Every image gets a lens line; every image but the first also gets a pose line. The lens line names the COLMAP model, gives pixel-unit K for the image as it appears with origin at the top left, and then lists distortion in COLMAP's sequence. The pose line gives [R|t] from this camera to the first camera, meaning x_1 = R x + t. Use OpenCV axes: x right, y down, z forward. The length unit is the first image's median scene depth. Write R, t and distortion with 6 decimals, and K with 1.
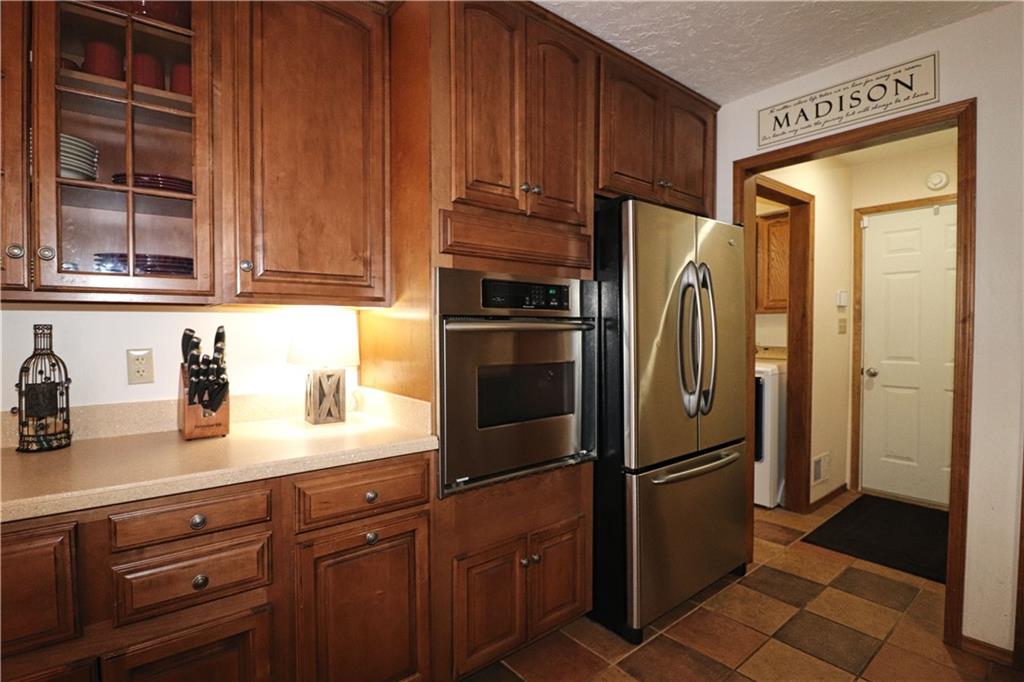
lens RADIAL K [[505.1, 0, 512.0], [0, 505.1, 341.0], [0, 0, 1]] dist [-0.022239, -0.001256]
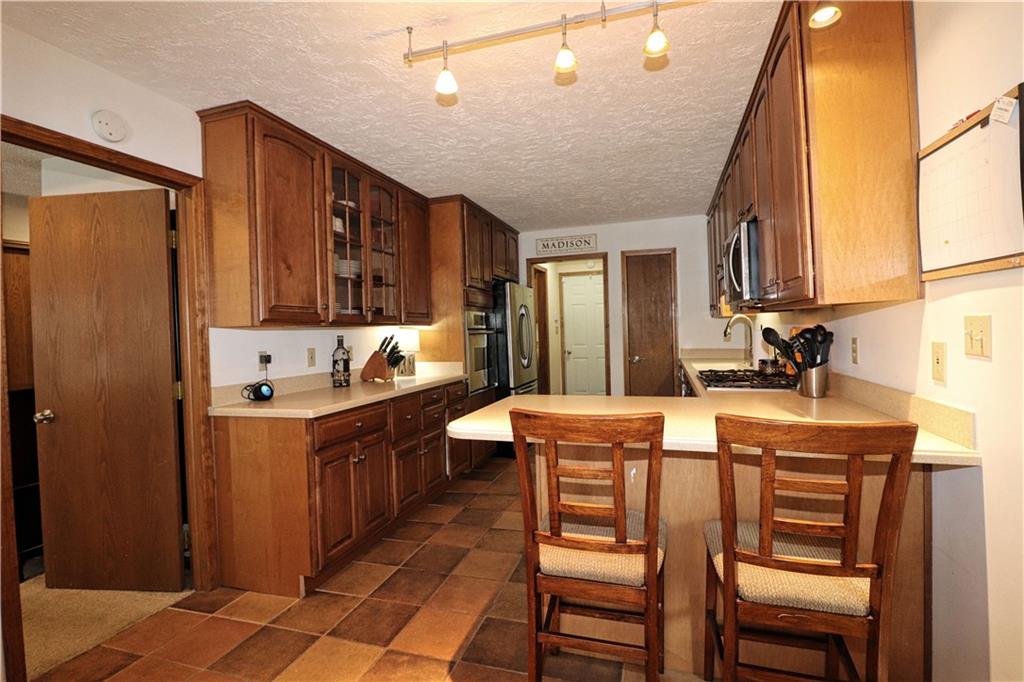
lens RADIAL K [[505.1, 0, 512.0], [0, 505.1, 341.0], [0, 0, 1]] dist [-0.022239, -0.001256]
pose [[0.830821, -0.032530, 0.555588, -1.015112], [0.042674, 0.999075, -0.005318, 0.028011], [-0.554902, 0.028127, 0.831440, -0.975982]]
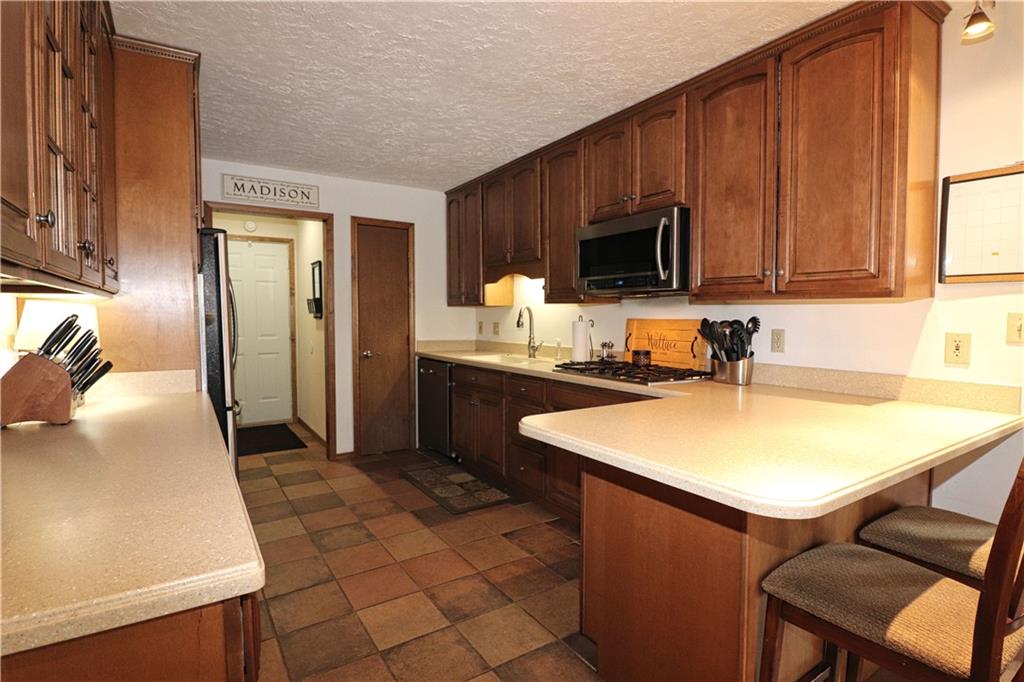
lens RADIAL K [[505.1, 0, 512.0], [0, 505.1, 341.0], [0, 0, 1]] dist [-0.022239, -0.001256]
pose [[0.073951, -0.046296, 0.996187, -1.068448], [0.027466, 0.998638, 0.044371, 0.006156], [-0.996884, 0.024080, 0.075122, 0.018064]]
